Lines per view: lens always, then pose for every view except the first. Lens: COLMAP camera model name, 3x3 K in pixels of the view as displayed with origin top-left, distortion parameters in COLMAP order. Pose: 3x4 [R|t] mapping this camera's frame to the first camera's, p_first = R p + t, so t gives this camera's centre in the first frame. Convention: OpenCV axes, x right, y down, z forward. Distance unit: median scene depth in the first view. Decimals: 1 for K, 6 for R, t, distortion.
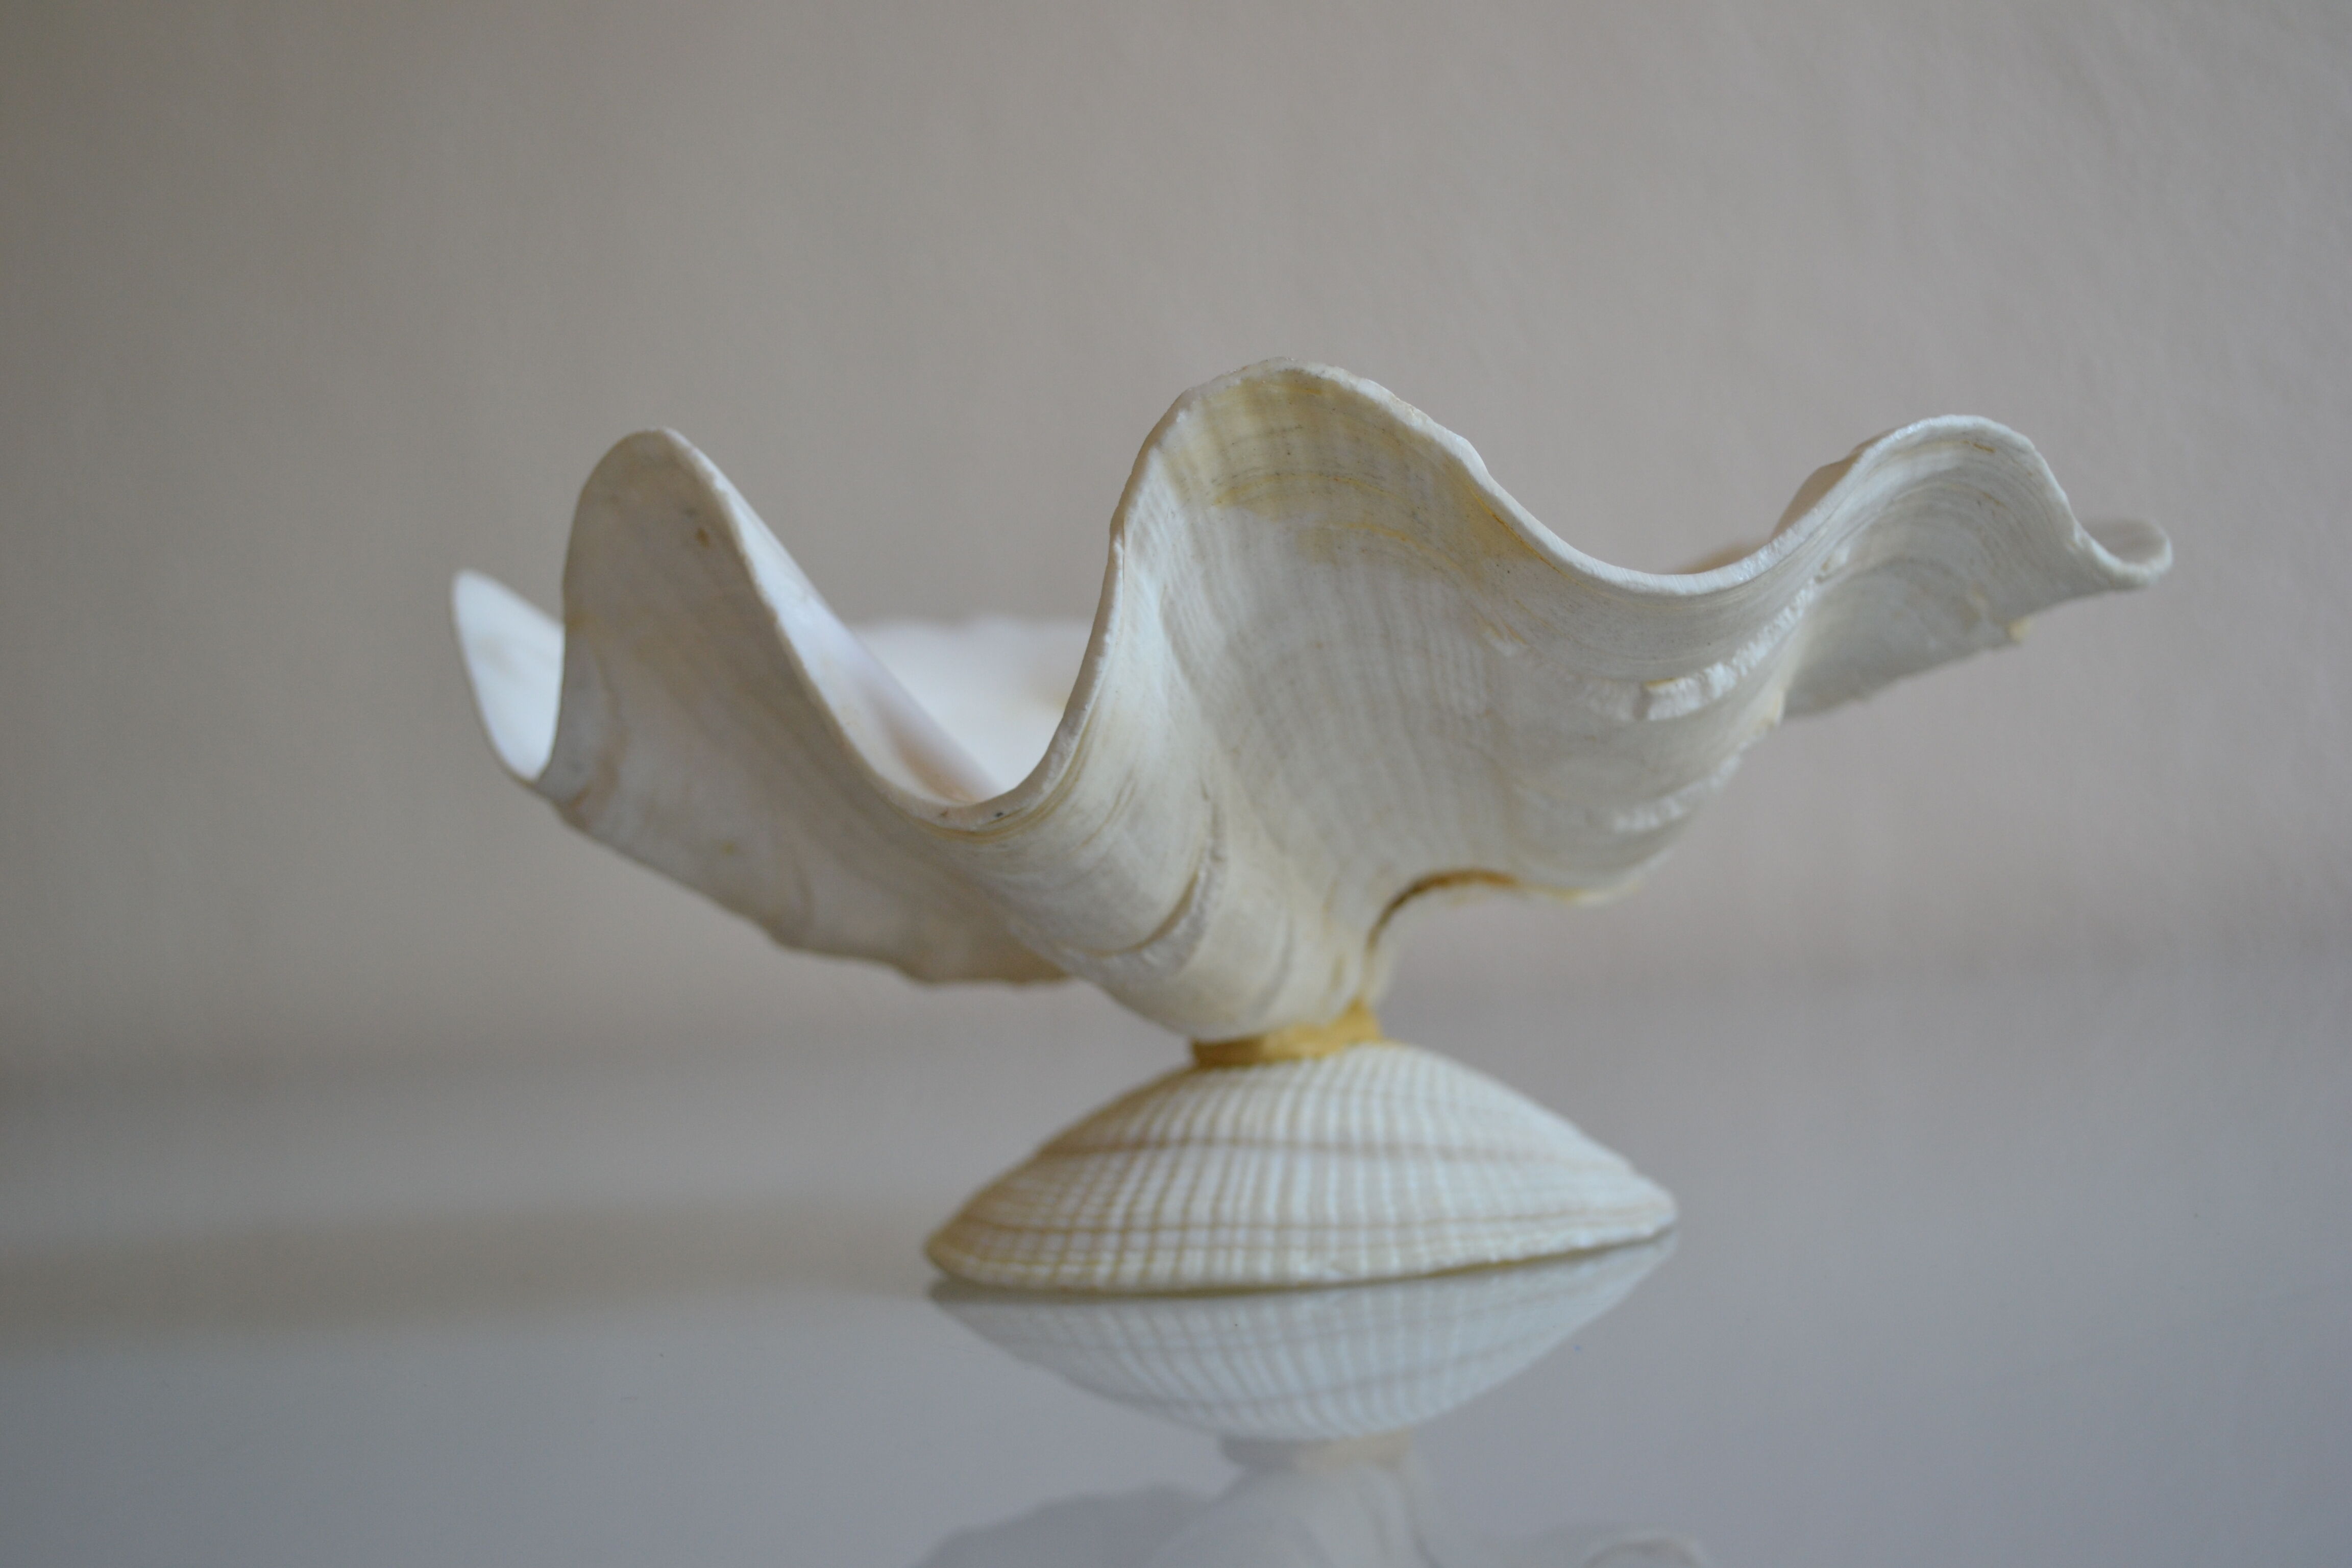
lens RADIAL K [[2883.9, 0, 1176.0], [0, 2883.9, 784.0], [0, 0, 1]] dist [-0.031233, 0.002402]
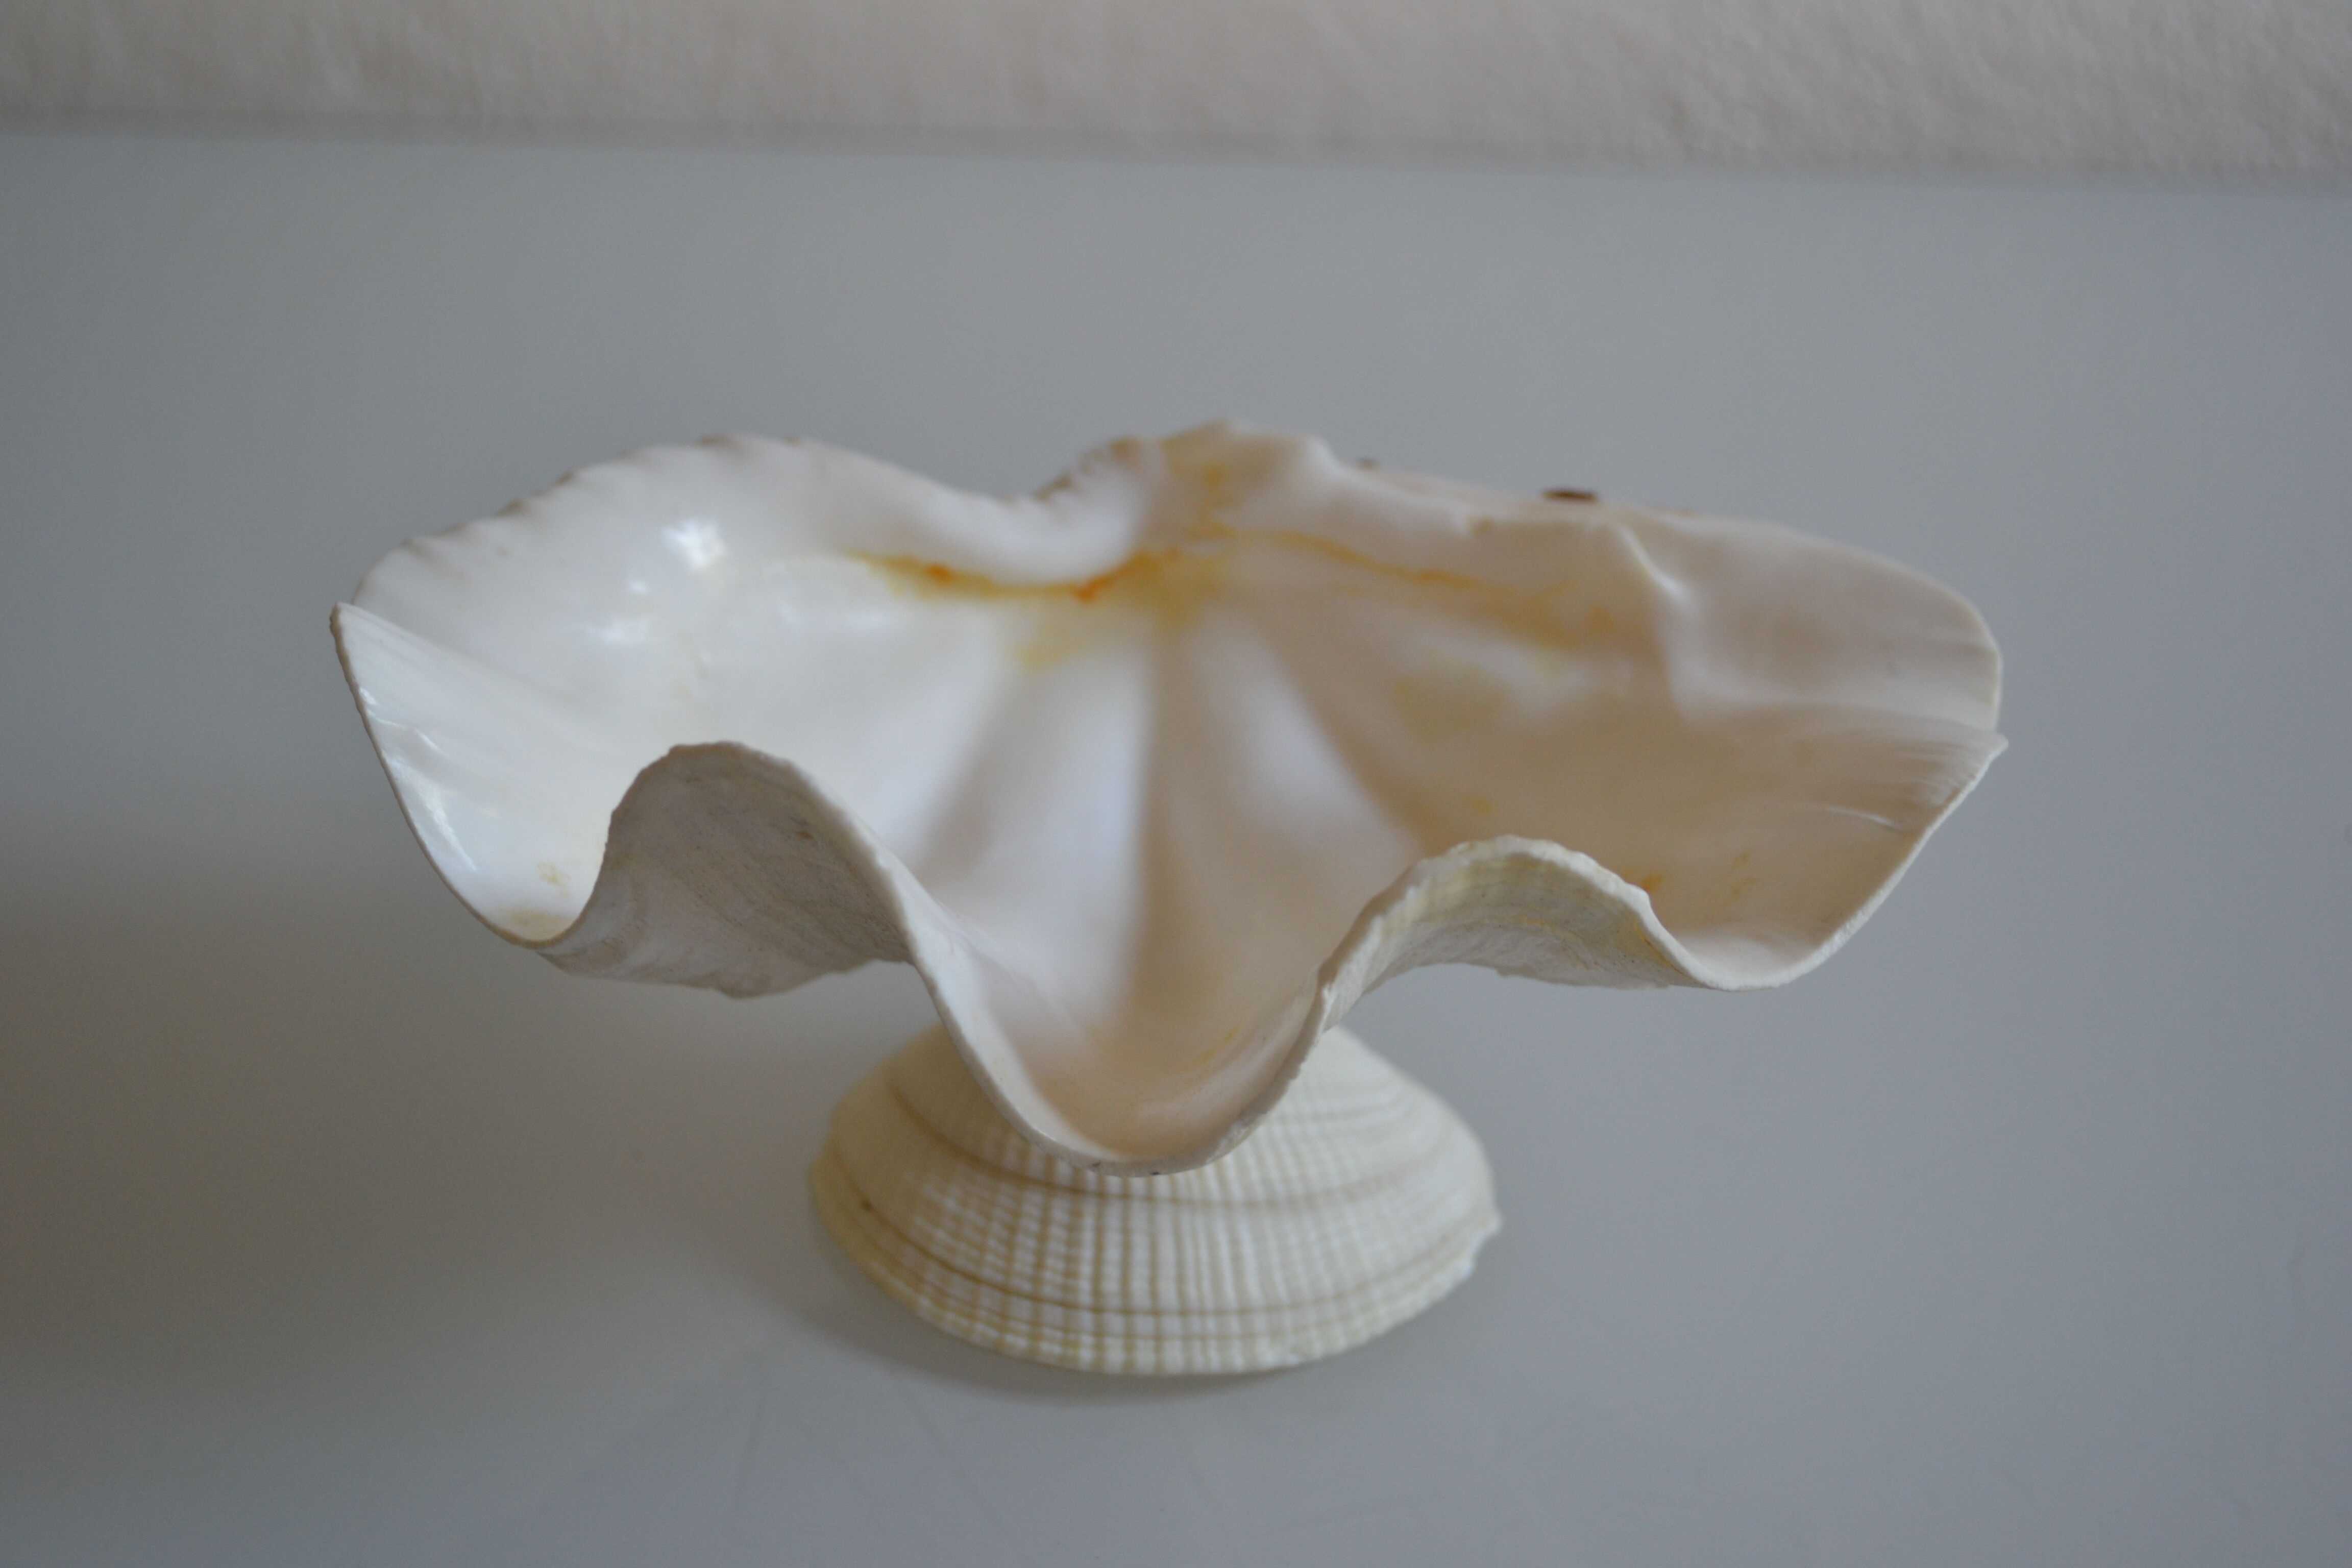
lens RADIAL K [[2922.4, 0, 1176.0], [0, 2922.4, 784.0], [0, 0, 1]] dist [-0.033570, 0.017040]
pose [[0.919580, -0.064848, 0.387514, -0.427122], [-0.136396, 0.872260, 0.469637, -0.573683], [-0.368468, -0.484724, 0.793268, 0.202475]]
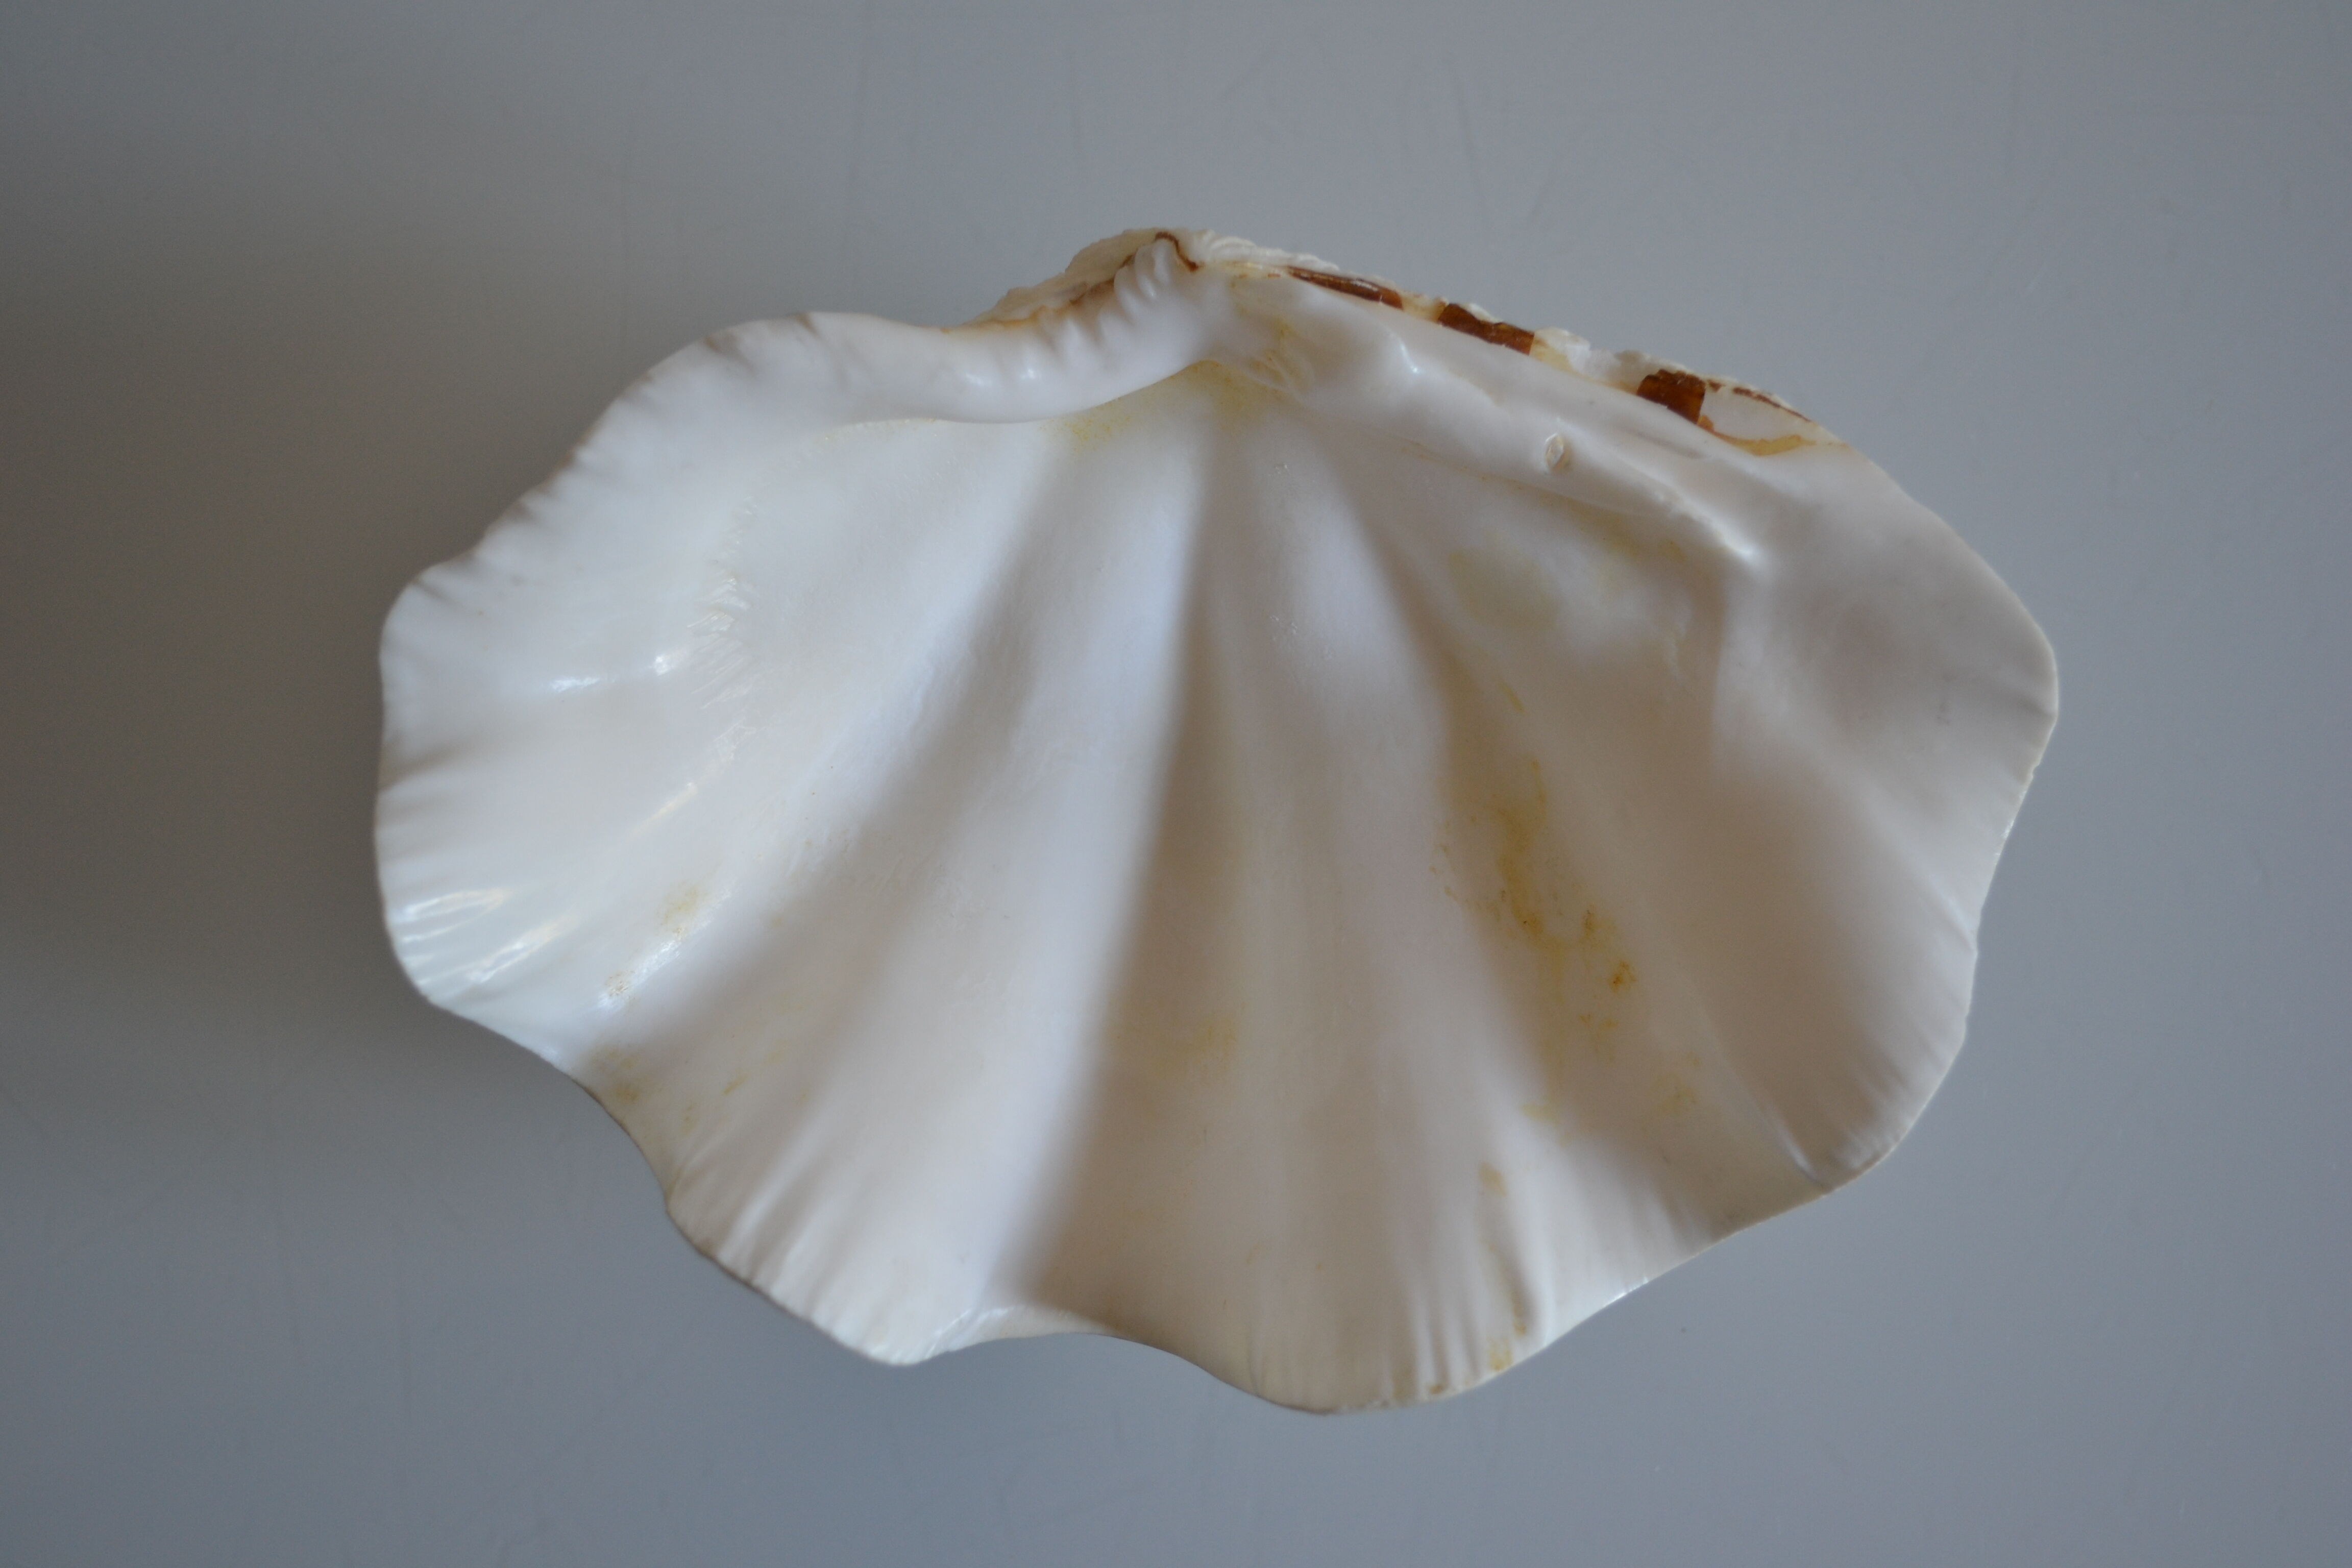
lens RADIAL K [[2963.6, 0, 1176.0], [0, 2963.6, 784.0], [0, 0, 1]] dist [-0.040096, 0.007041]
pose [[0.953560, -0.278772, 0.114062, -0.117299], [-0.107186, 0.039836, 0.993441, -1.251391], [-0.281487, -0.959531, 0.008106, 1.140355]]
